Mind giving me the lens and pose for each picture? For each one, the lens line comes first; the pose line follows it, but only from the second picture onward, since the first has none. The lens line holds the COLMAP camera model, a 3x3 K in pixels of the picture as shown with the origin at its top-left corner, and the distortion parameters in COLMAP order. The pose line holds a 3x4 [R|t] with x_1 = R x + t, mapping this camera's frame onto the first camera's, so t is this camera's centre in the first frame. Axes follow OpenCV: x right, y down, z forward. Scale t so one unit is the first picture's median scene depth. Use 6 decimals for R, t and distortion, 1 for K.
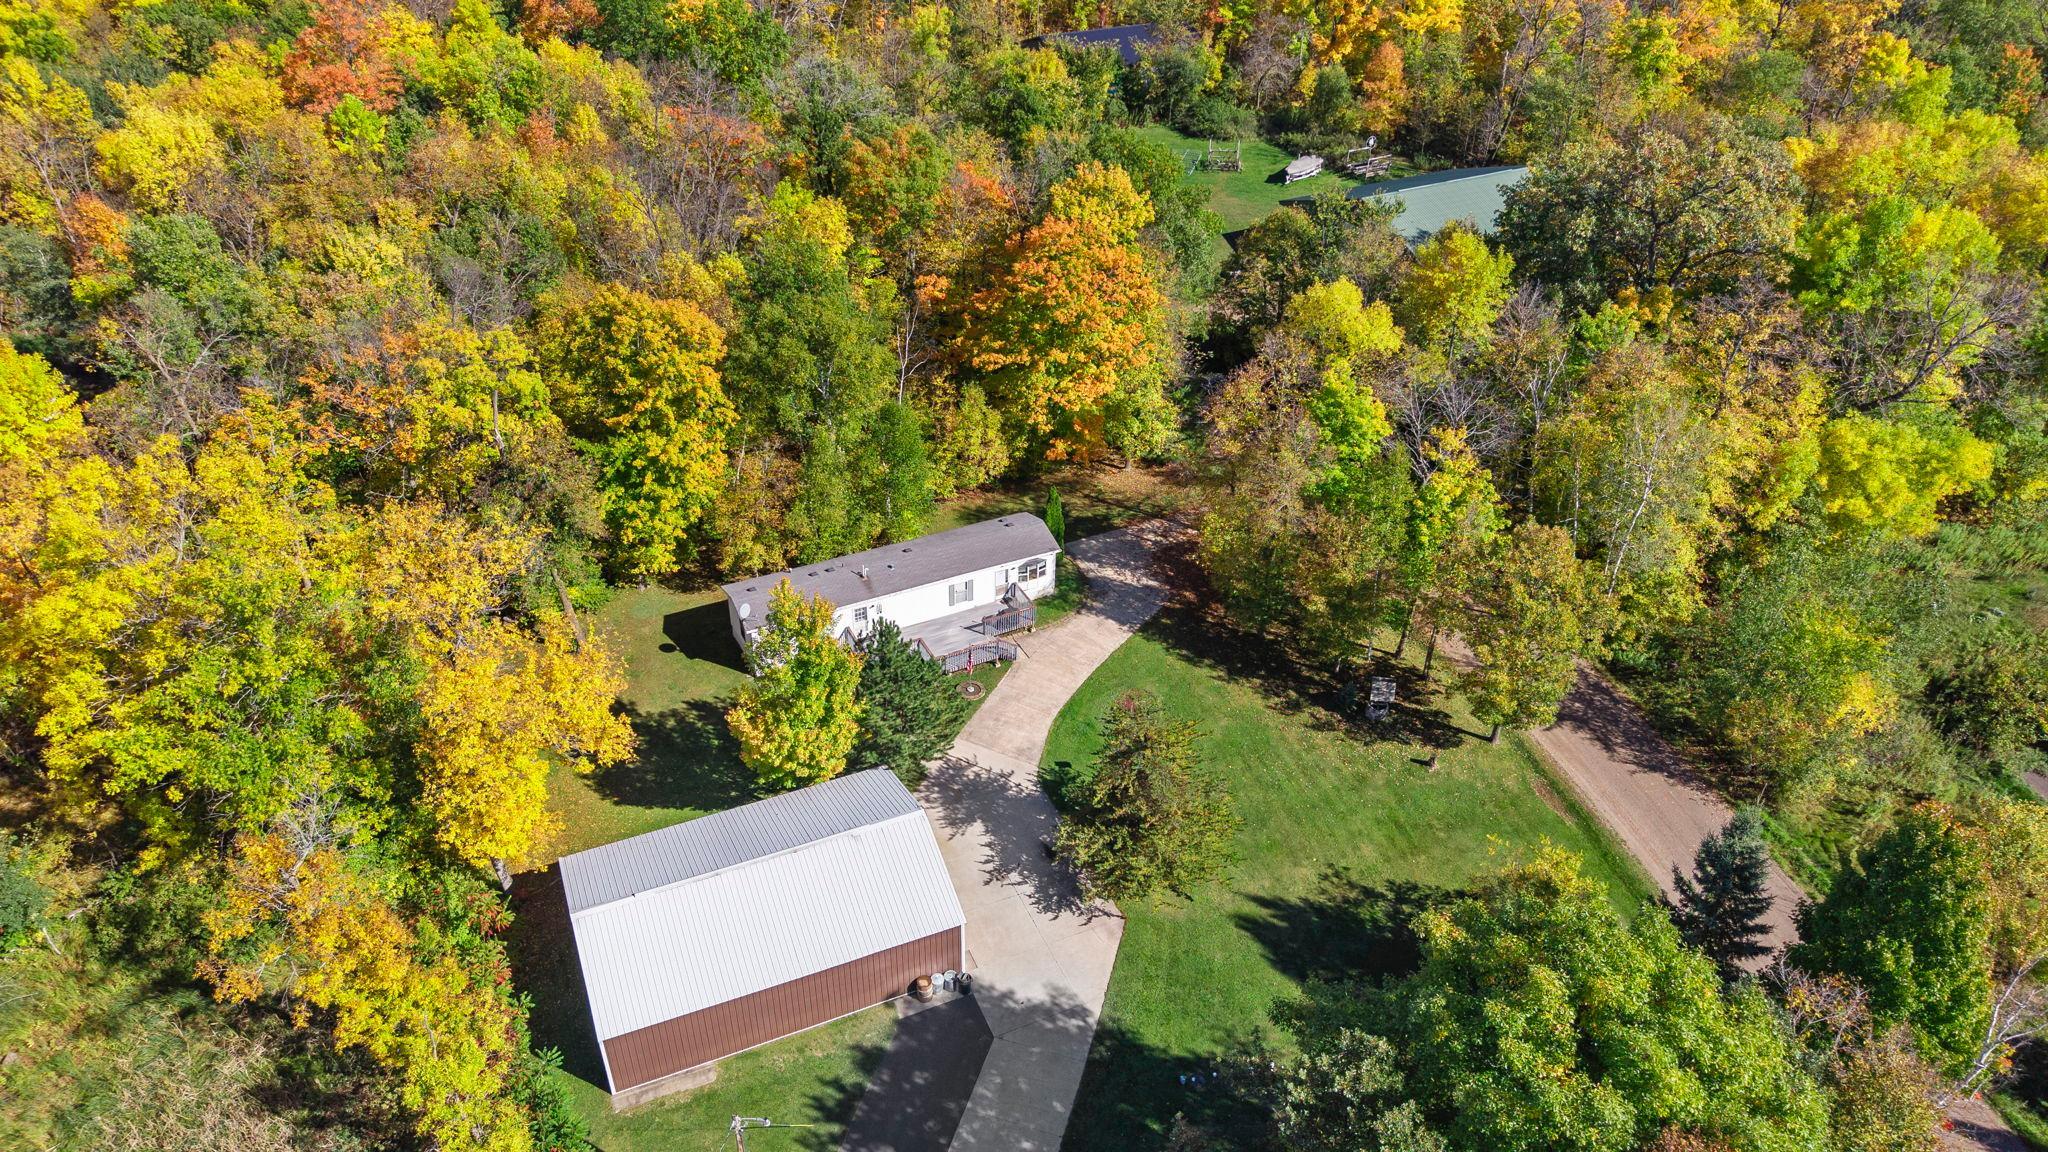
lens RADIAL K [[1365.4, 0, 1026.3], [0, 1365.4, 573.6], [0, 0, 1]] dist [0.057781, -0.065167]
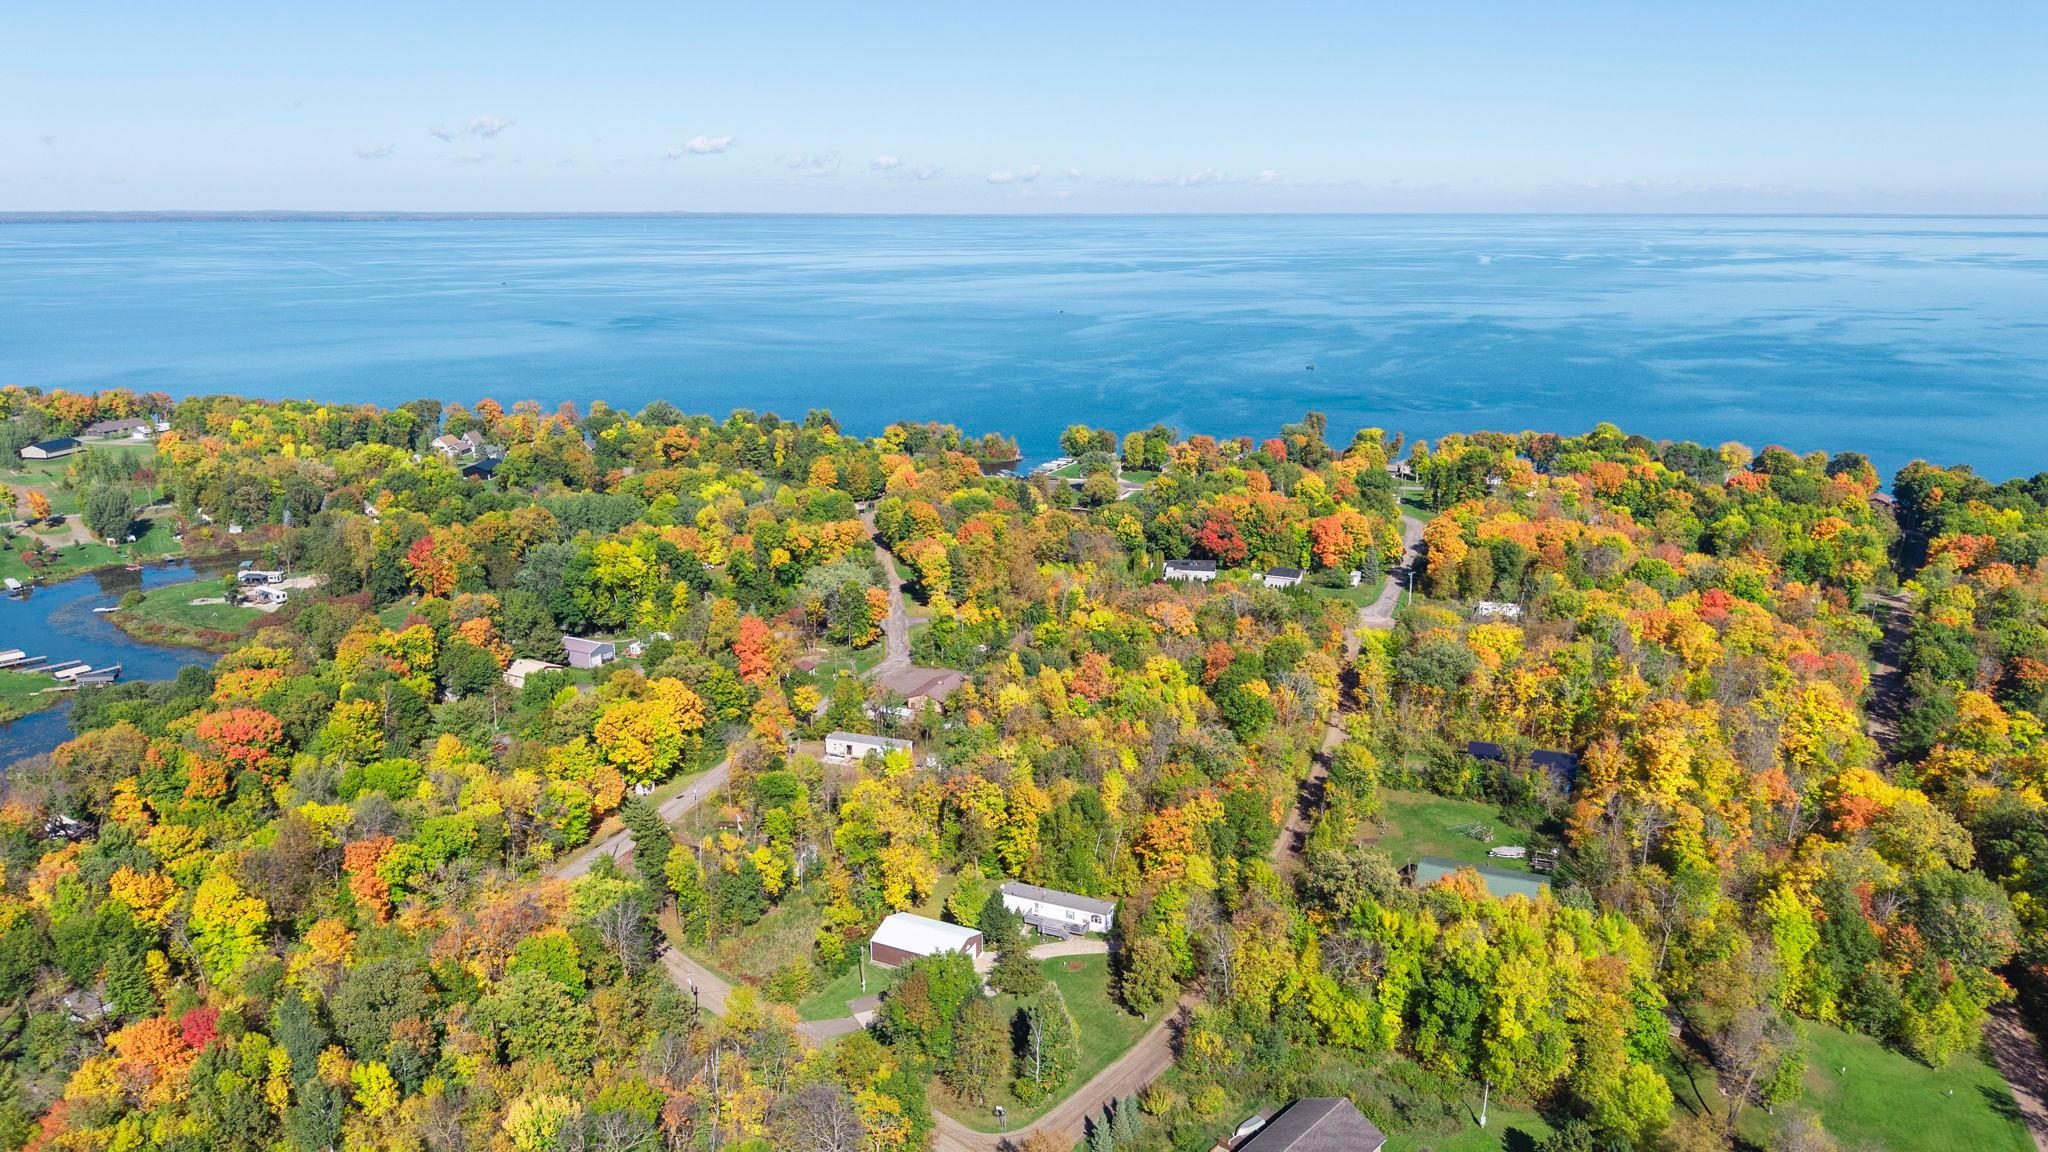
lens RADIAL K [[1365.4, 0, 1022.9], [0, 1365.4, 568.2], [0, 0, 1]] dist [0.057781, -0.065167]
pose [[0.644955, 0.179046, -0.742951, 1.980531], [-0.427273, 0.890508, -0.156310, -0.148462], [0.633617, 0.418255, 0.650839, -1.304962]]
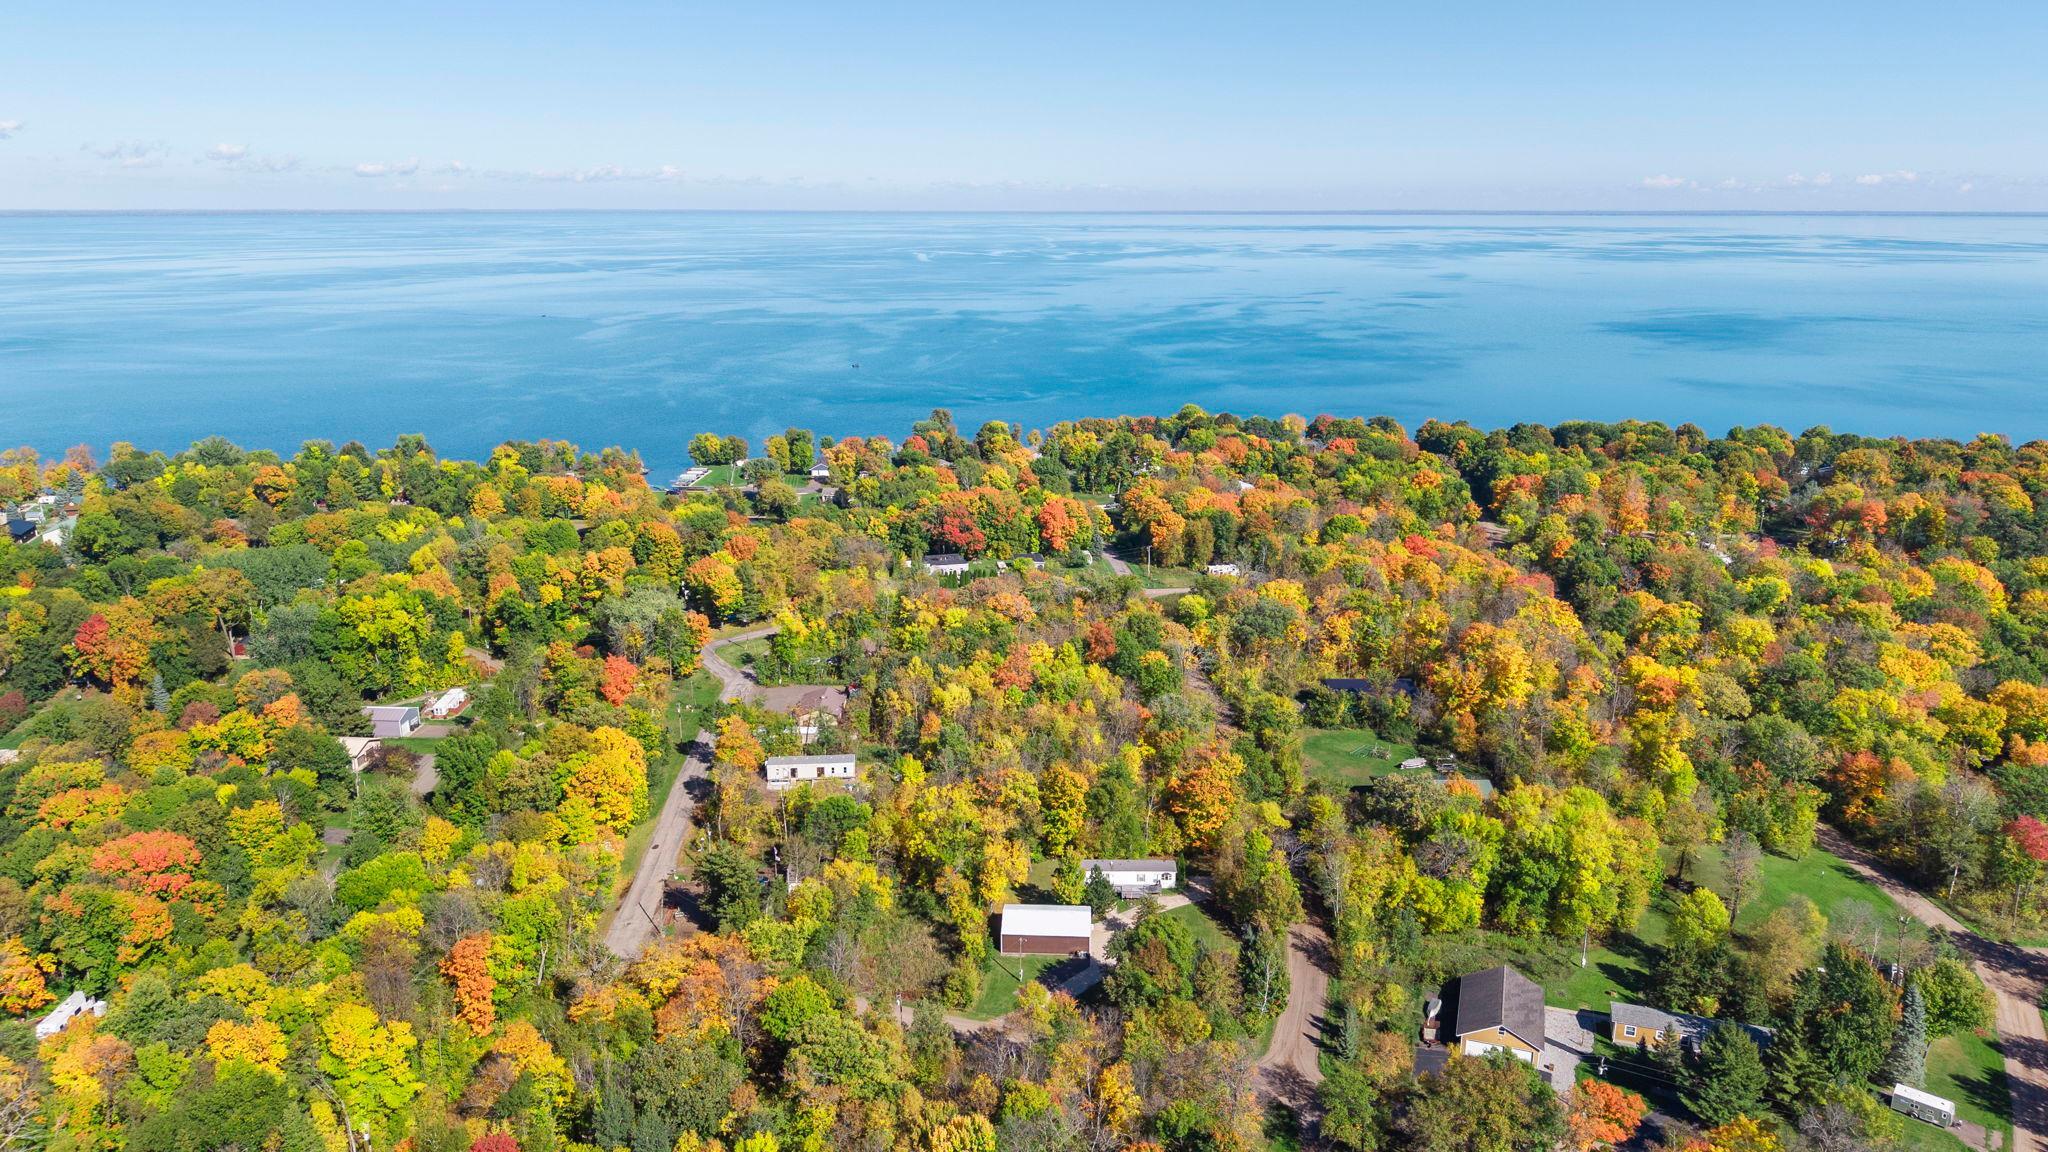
lens RADIAL K [[1365.4, 0, 1014.9], [0, 1365.4, 575.5], [0, 0, 1]] dist [0.057781, -0.065167]
pose [[0.892044, 0.101758, -0.440344, 1.051612], [-0.244889, 0.927723, -0.281708, 0.341127], [0.379851, 0.359131, 0.852489, -2.135927]]
